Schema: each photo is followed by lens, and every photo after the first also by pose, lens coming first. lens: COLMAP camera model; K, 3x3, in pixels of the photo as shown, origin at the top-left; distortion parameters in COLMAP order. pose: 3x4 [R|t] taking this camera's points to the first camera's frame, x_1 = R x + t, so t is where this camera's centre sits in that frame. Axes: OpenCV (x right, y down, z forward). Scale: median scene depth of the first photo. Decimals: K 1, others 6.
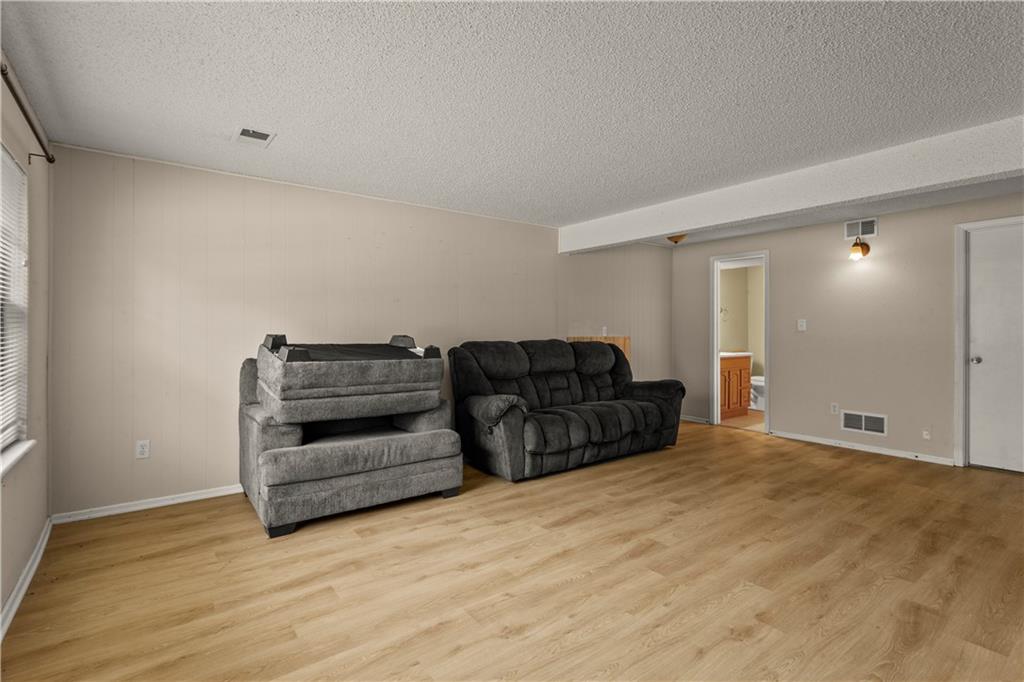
lens RADIAL K [[494.2, 0, 518.3], [0, 494.2, 332.6], [0, 0, 1]] dist [0.002418, 0.000400]
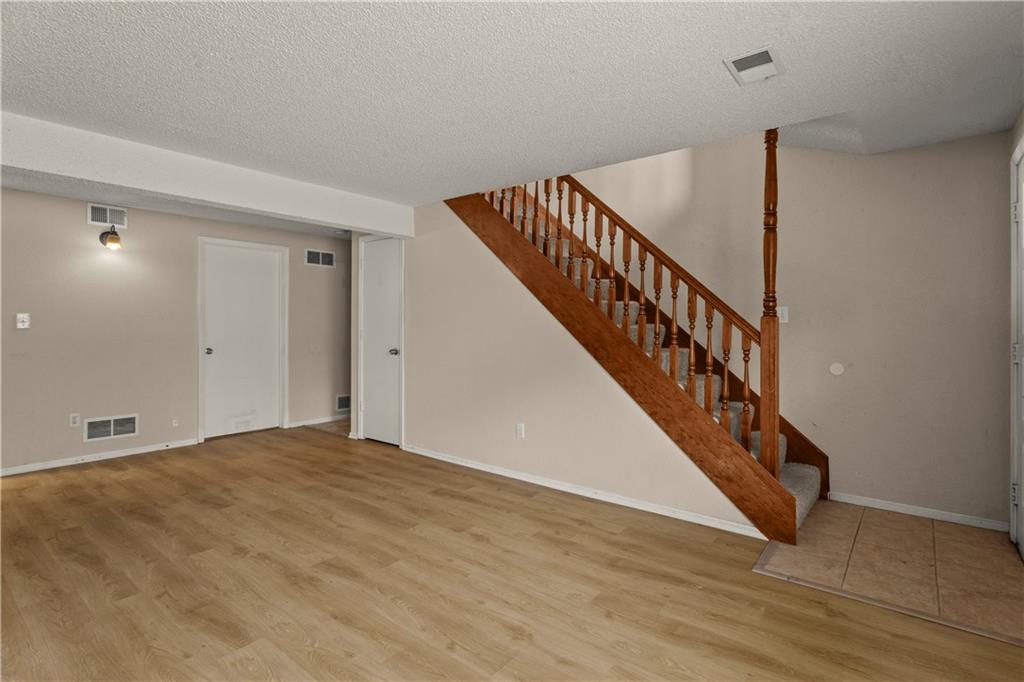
lens RADIAL K [[494.2, 0, 516.7], [0, 494.2, 335.0], [0, 0, 1]] dist [0.002418, 0.000400]
pose [[-0.243905, -0.016964, 0.969651, -0.649961], [0.005842, 0.999803, 0.018961, -0.006001], [-0.969781, 0.010289, -0.243758, 0.840877]]
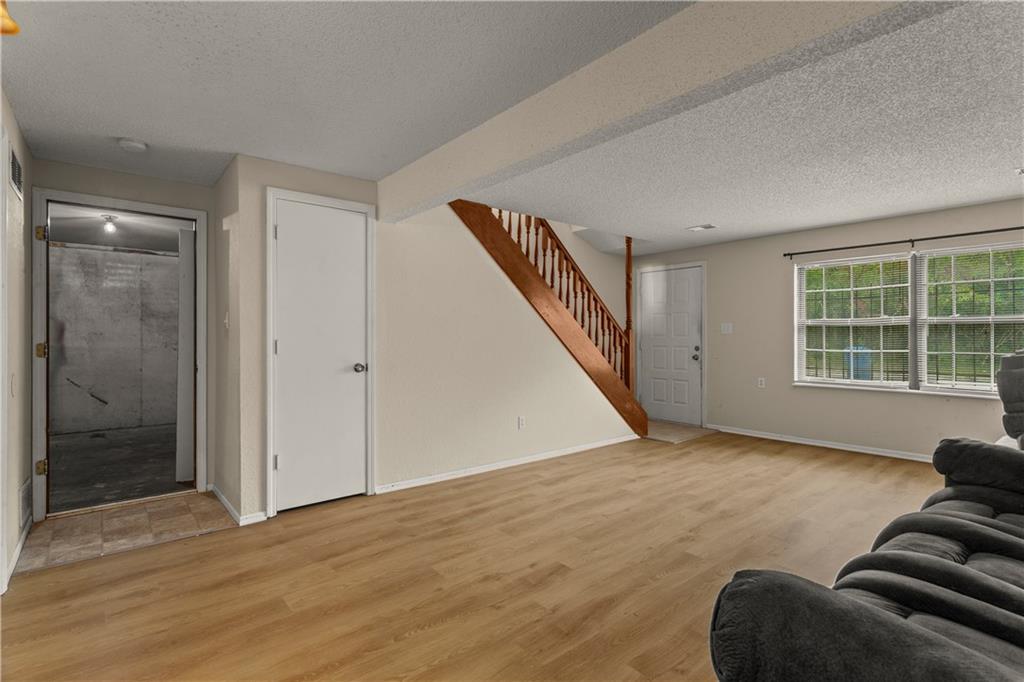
lens RADIAL K [[494.2, 0, 511.3], [0, 494.2, 337.6], [0, 0, 1]] dist [0.002418, 0.000400]
pose [[-0.999256, 0.000614, -0.038552, 0.749023], [0.000222, 0.999948, 0.010171, -0.008728], [0.038556, 0.010155, -0.999205, 2.098018]]
